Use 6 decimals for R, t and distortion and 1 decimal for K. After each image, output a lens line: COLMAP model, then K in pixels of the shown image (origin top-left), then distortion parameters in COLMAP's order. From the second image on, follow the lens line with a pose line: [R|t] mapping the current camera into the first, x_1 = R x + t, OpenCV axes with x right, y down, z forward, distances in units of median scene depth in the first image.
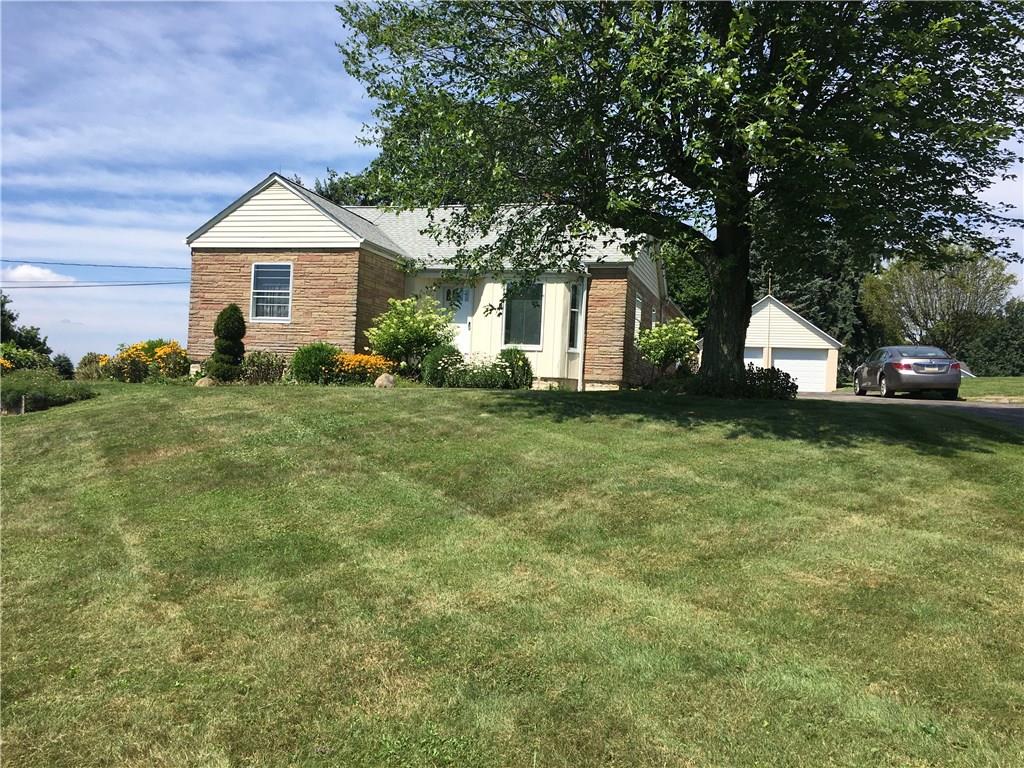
lens RADIAL K [[840.4, 0, 512.0], [0, 840.4, 384.0], [0, 0, 1]] dist [0.034358, 0.004677]
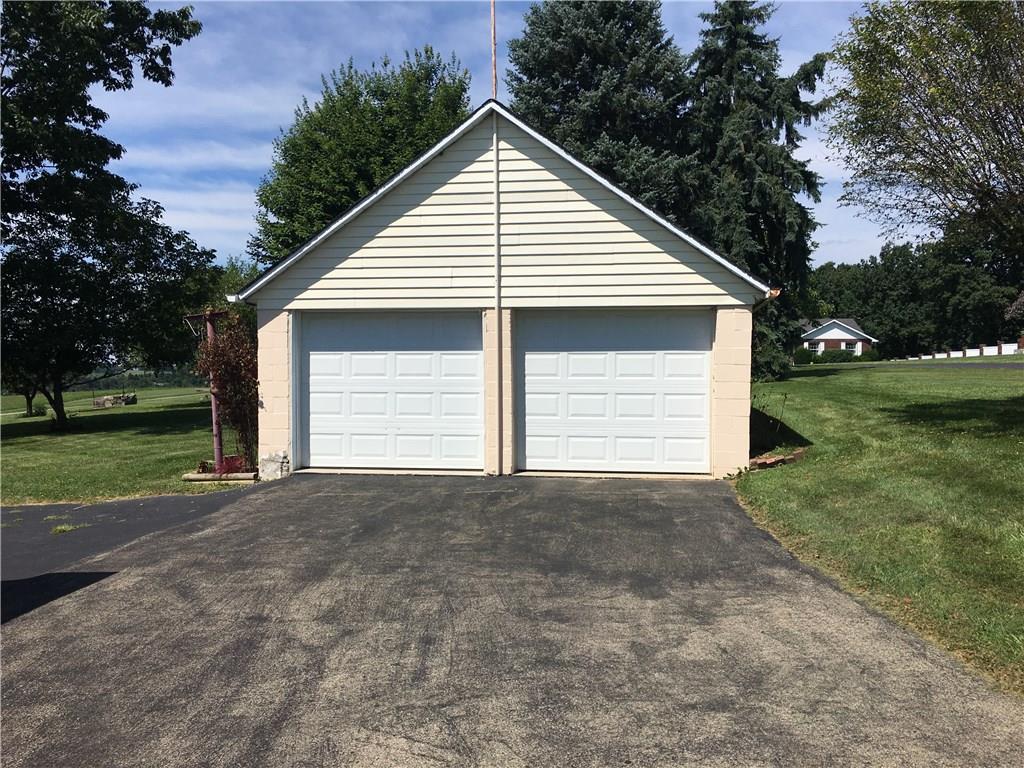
lens RADIAL K [[840.4, 0, 512.0], [0, 840.4, 384.0], [0, 0, 1]] dist [0.034358, 0.004677]
pose [[0.987353, -0.051713, 0.149864, 0.729600], [0.046331, 0.998157, 0.039192, -0.082100], [-0.151615, -0.031753, 0.987930, 2.010474]]
